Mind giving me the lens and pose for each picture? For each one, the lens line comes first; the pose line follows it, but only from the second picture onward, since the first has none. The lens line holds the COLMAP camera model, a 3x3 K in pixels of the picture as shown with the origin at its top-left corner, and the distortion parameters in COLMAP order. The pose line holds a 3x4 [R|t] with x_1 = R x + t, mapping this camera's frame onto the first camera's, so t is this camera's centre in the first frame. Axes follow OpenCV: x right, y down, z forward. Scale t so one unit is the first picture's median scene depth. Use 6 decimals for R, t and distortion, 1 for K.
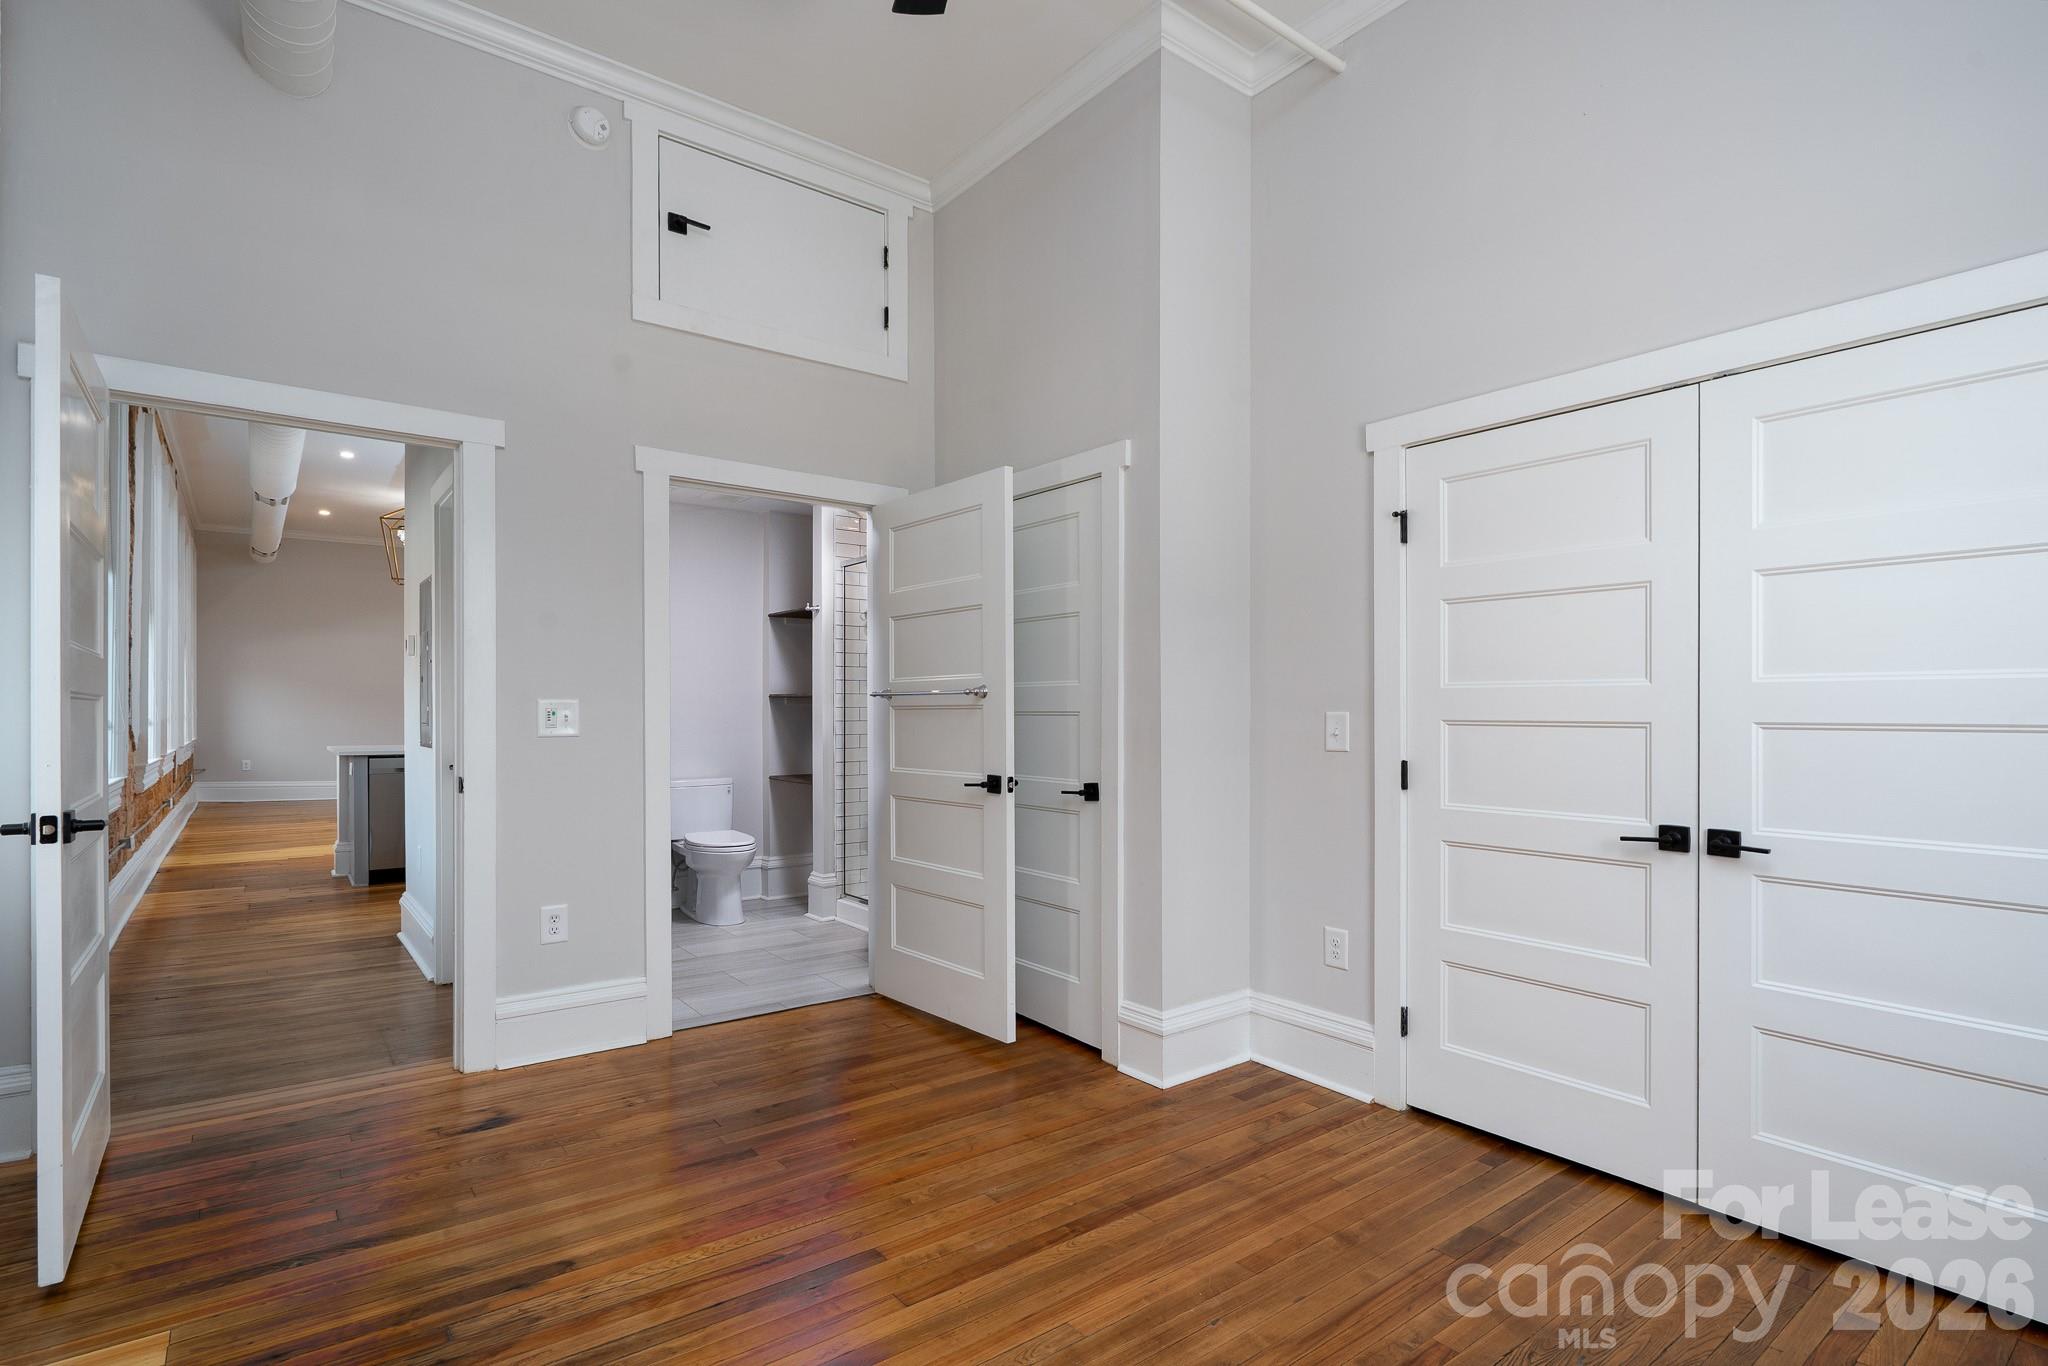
lens RADIAL K [[955.4, 0, 1086.6], [0, 955.4, 713.8], [0, 0, 1]] dist [0.001035, 0.000433]
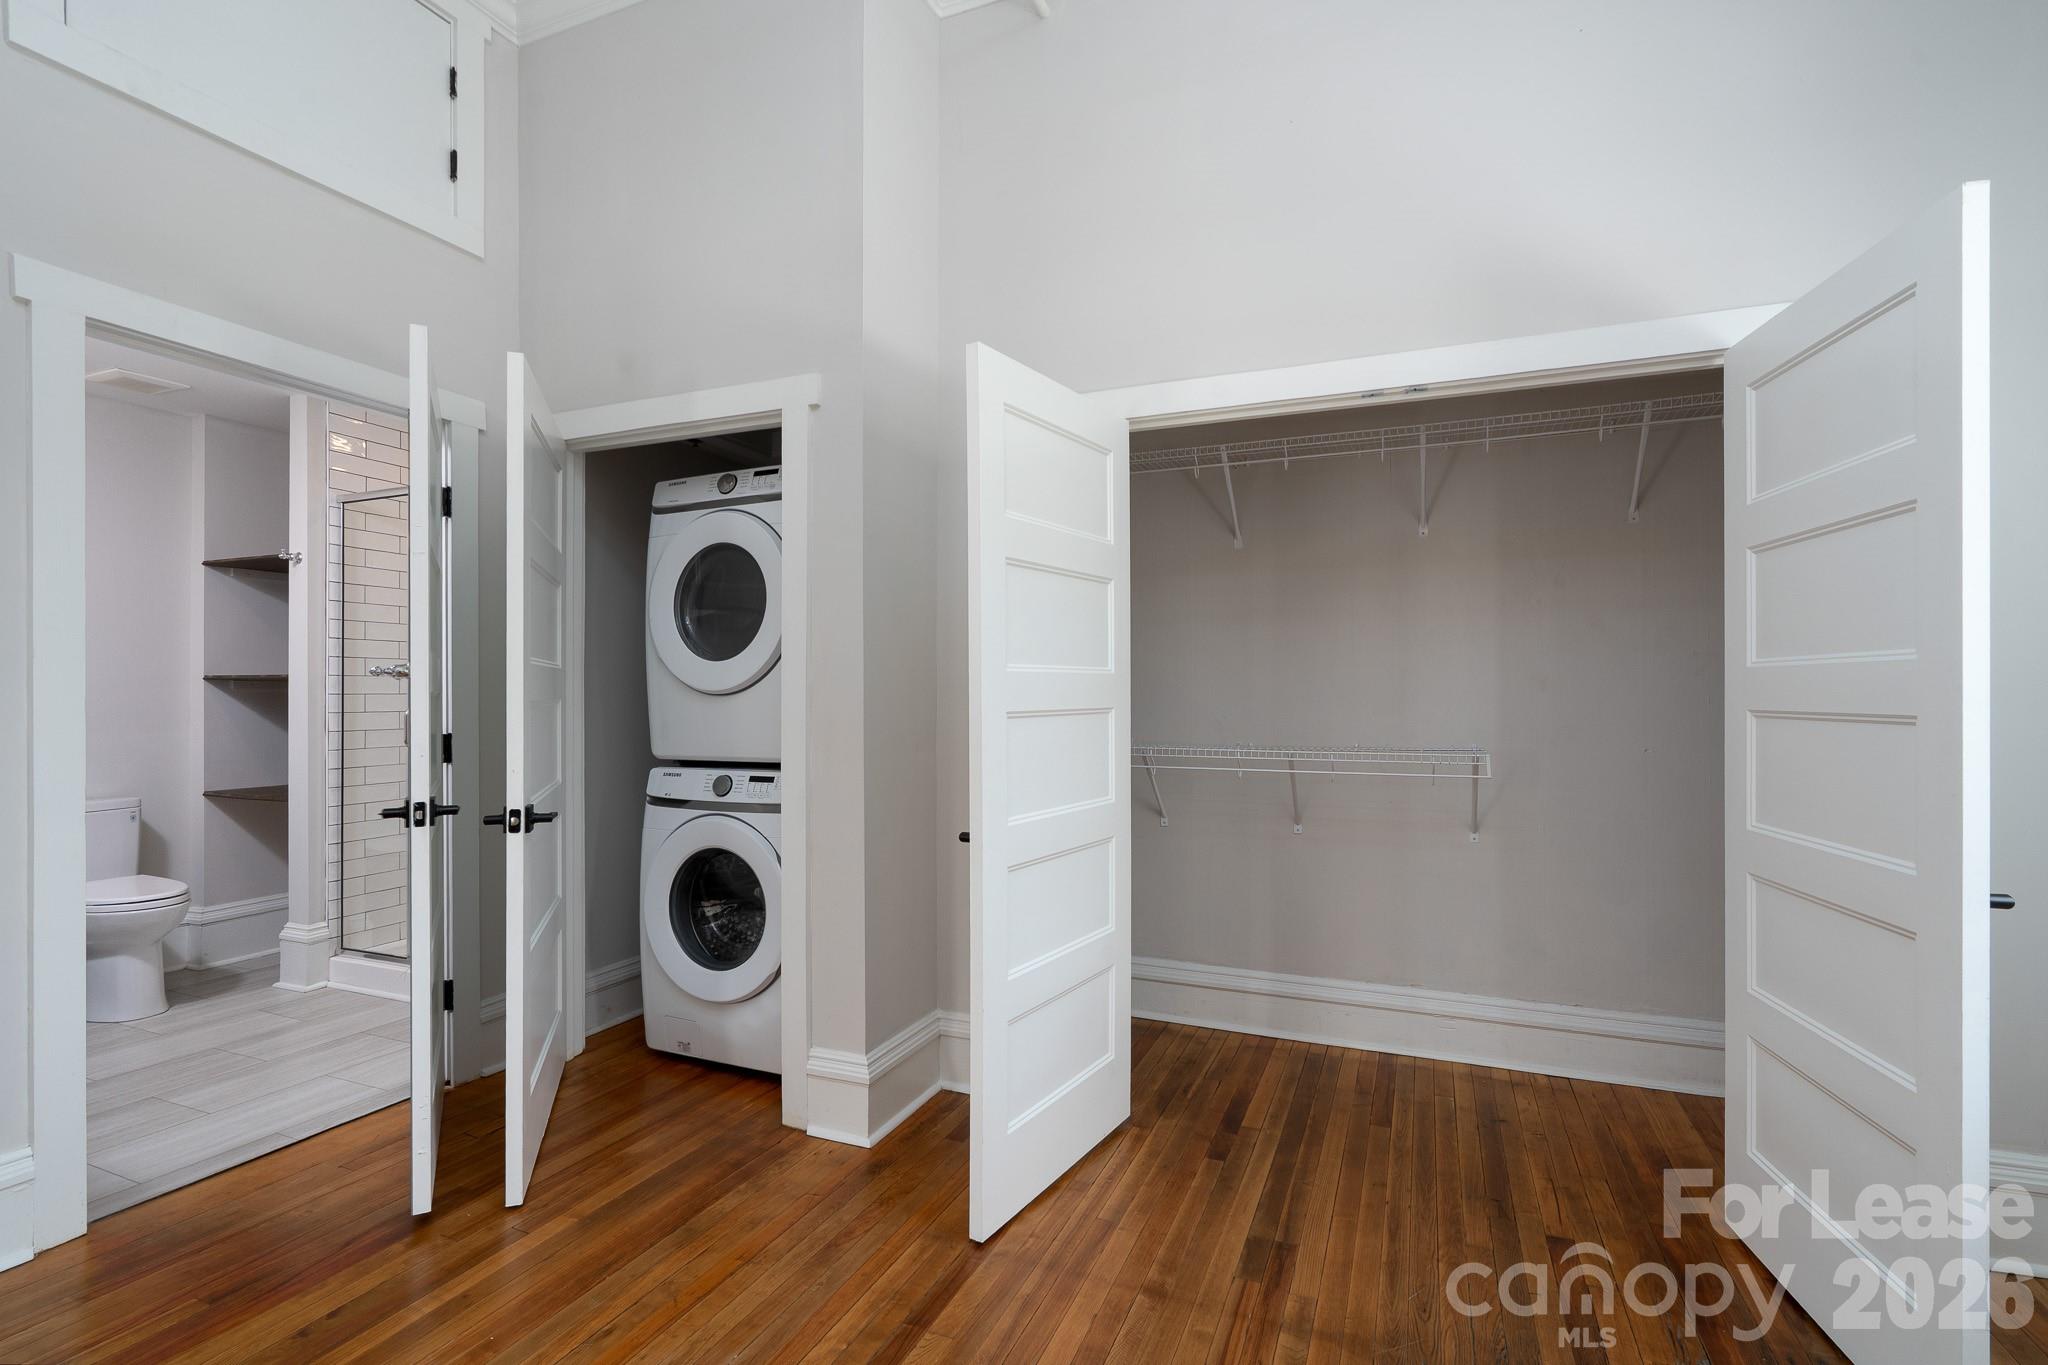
lens RADIAL K [[955.4, 0, 1074.3], [0, 955.4, 693.8], [0, 0, 1]] dist [0.001035, 0.000433]
pose [[0.895554, 0.001193, 0.444951, -0.129637], [0.001652, 0.999981, -0.006005, -0.002360], [-0.444950, 0.006113, 0.895535, 0.156124]]
